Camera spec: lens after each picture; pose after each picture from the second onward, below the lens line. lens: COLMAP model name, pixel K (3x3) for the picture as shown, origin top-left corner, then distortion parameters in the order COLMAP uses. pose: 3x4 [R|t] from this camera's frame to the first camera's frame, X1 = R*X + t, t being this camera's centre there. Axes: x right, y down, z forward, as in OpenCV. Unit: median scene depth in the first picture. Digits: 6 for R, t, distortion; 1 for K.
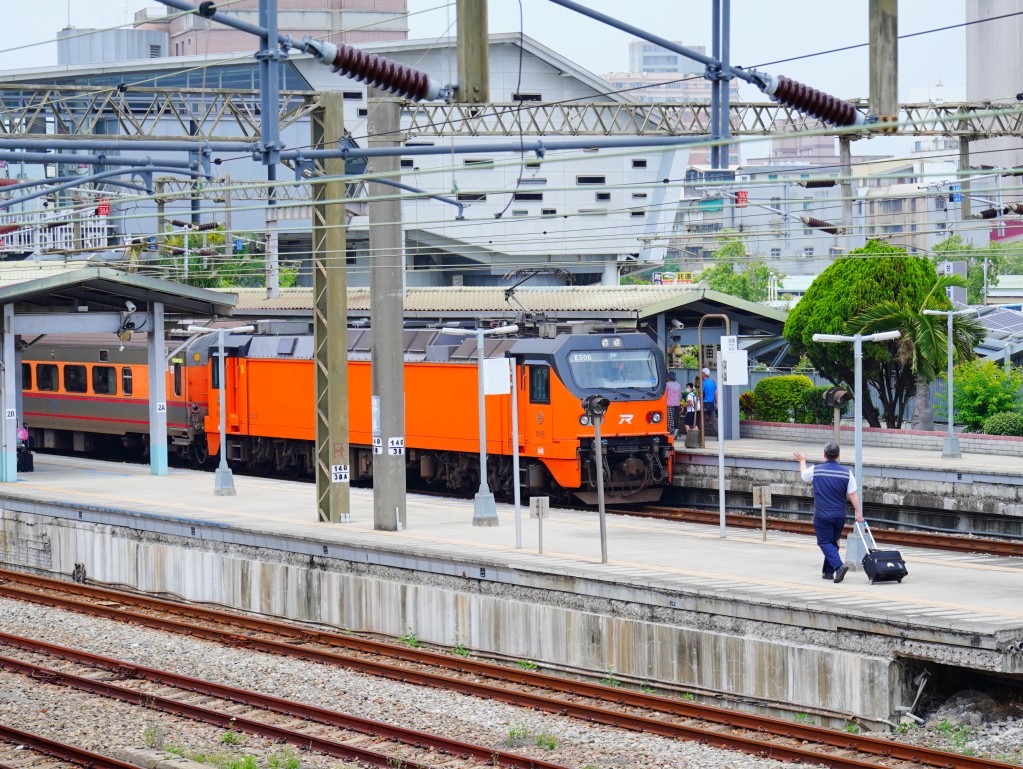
lens RADIAL K [[3497.2, 0, 511.5], [0, 3497.2, 384.5], [0, 0, 1]] dist [-0.065176, -0.156751]
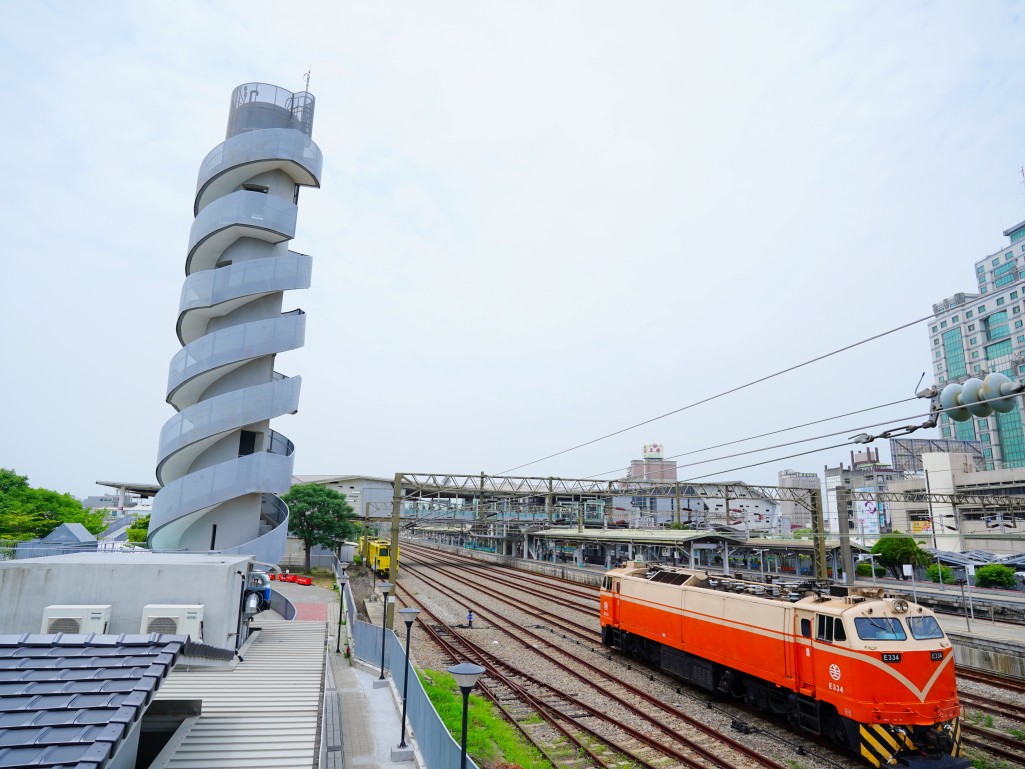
lens RADIAL K [[653.7, 0, 512.5], [0, 653.7, 384.5], [0, 0, 1]] dist [-0.022792, 0.004129]
pose [[0.971483, -0.017247, -0.236481, -0.184588], [-0.042017, 0.969045, -0.243284, -0.006642], [0.233356, 0.246282, 0.940686, 0.209715]]
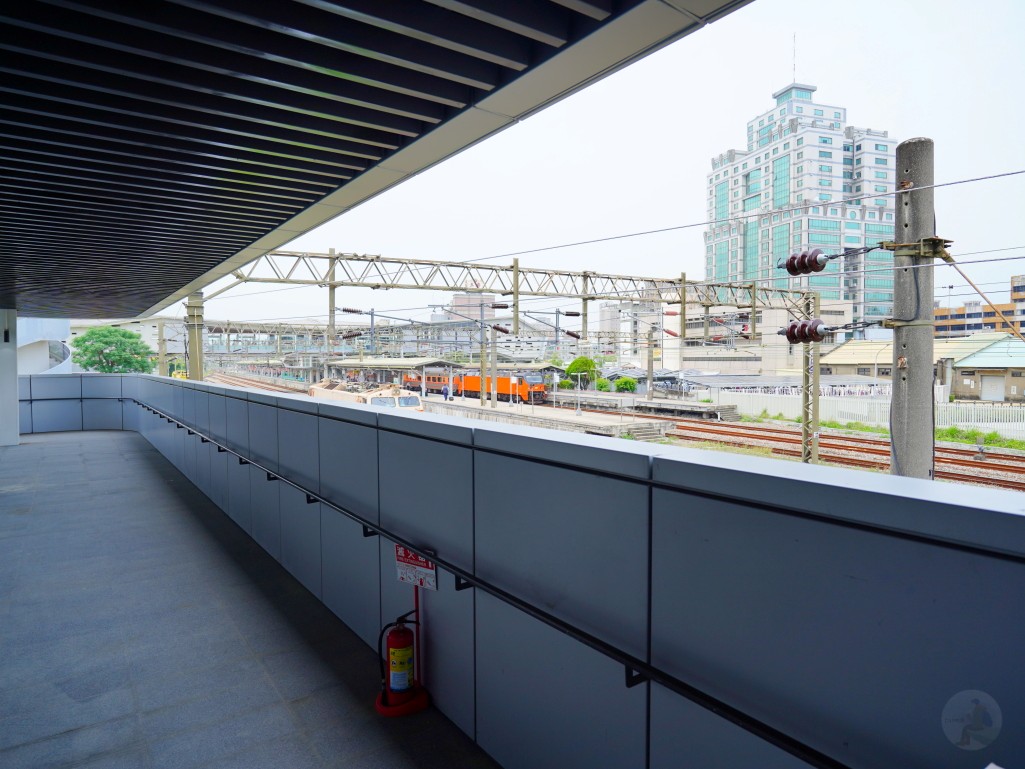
lens RADIAL K [[653.7, 0, 512.5], [0, 653.7, 384.5], [0, 0, 1]] dist [-0.022792, 0.004129]
pose [[0.999932, 0.011579, -0.001648, -0.003409], [-0.011571, 0.999920, 0.005029, -0.000327], [0.001706, -0.005010, 0.999986, -0.026206]]
